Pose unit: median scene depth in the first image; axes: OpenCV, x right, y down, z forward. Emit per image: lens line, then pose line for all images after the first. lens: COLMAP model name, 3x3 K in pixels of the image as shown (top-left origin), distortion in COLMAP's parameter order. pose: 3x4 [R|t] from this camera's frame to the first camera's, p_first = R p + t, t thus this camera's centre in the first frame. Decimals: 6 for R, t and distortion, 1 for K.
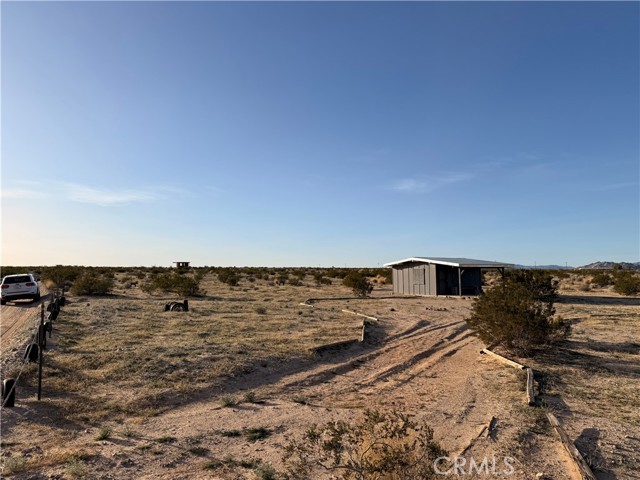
lens RADIAL K [[449.7, 0, 320.0], [0, 449.7, 240.0], [0, 0, 1]] dist [0.095380, -0.120434]
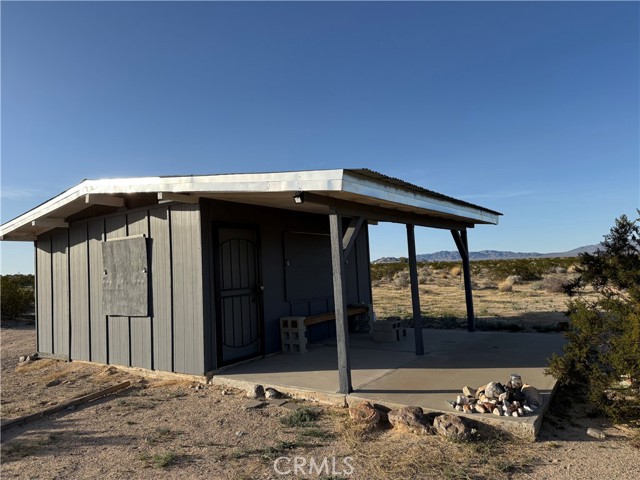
lens RADIAL K [[449.7, 0, 320.0], [0, 449.7, 240.0], [0, 0, 1]] dist [0.095380, -0.120434]
pose [[0.910835, -0.010335, 0.412642, 0.219403], [0.012450, 0.999920, -0.002437, 0.067404], [-0.412583, 0.007357, 0.910890, 0.798997]]
